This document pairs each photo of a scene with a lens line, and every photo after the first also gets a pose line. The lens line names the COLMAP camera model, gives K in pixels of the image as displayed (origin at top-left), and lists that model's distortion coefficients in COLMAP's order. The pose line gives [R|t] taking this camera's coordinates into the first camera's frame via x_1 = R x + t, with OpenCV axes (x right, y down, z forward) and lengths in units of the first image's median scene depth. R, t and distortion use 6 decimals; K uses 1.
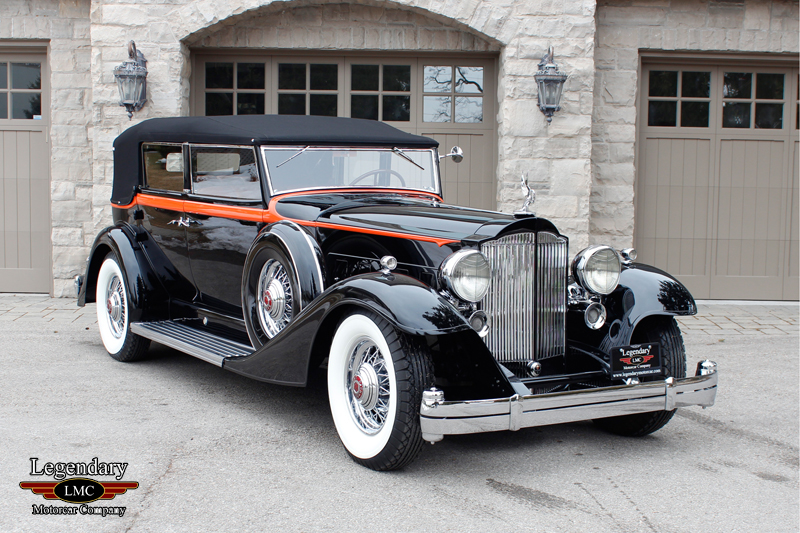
lens RADIAL K [[1309.6, 0, 413.0], [0, 1309.6, 303.3], [0, 0, 1]] dist [-0.042128, 0.000000]
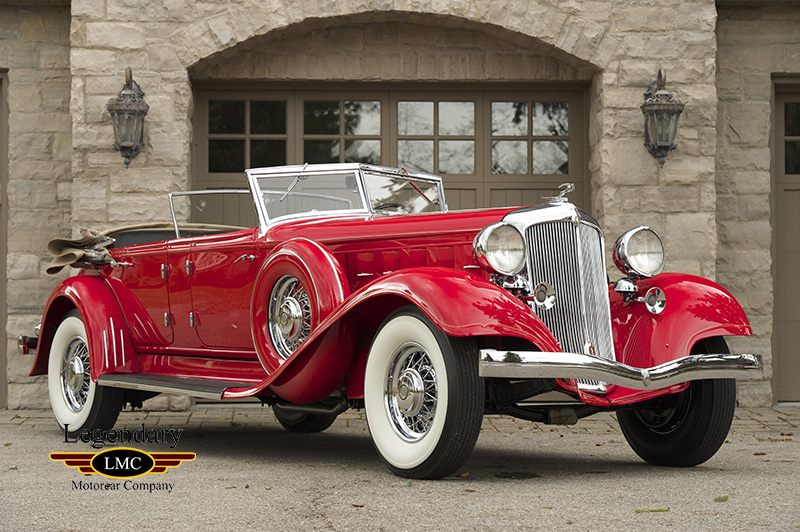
lens RADIAL K [[2196.8, 0, 401.8], [0, 2196.8, 269.5], [0, 0, 1]] dist [0.269457, 0.000000]
pose [[0.999366, -0.014675, 0.032424, -0.092385], [0.019112, 0.989815, -0.141068, 0.103556], [-0.030024, 0.141599, 0.989469, -0.284108]]
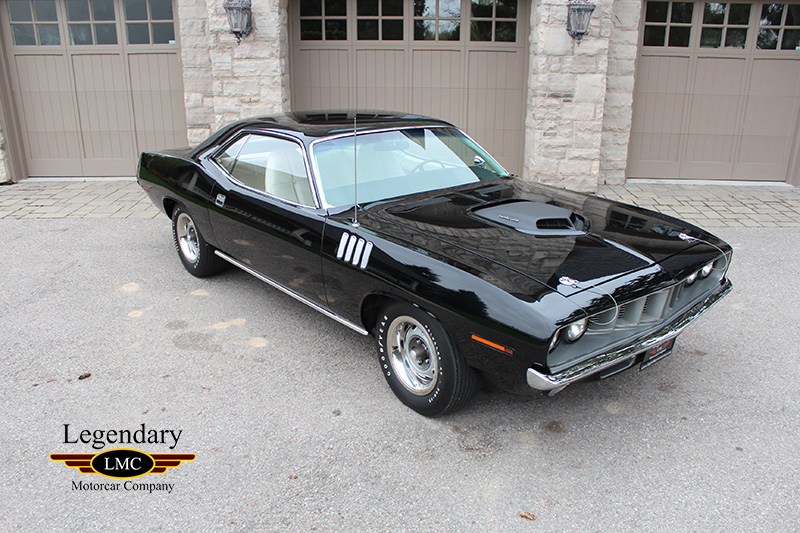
lens RADIAL K [[666.3, 0, 411.5], [0, 666.3, 272.6], [0, 0, 1]] dist [-0.138535, 0.112797]
pose [[0.999894, -0.001421, -0.014459, -0.042826], [0.004524, 0.976180, 0.216914, -0.059934], [0.013806, -0.216957, 0.976084, 0.339202]]
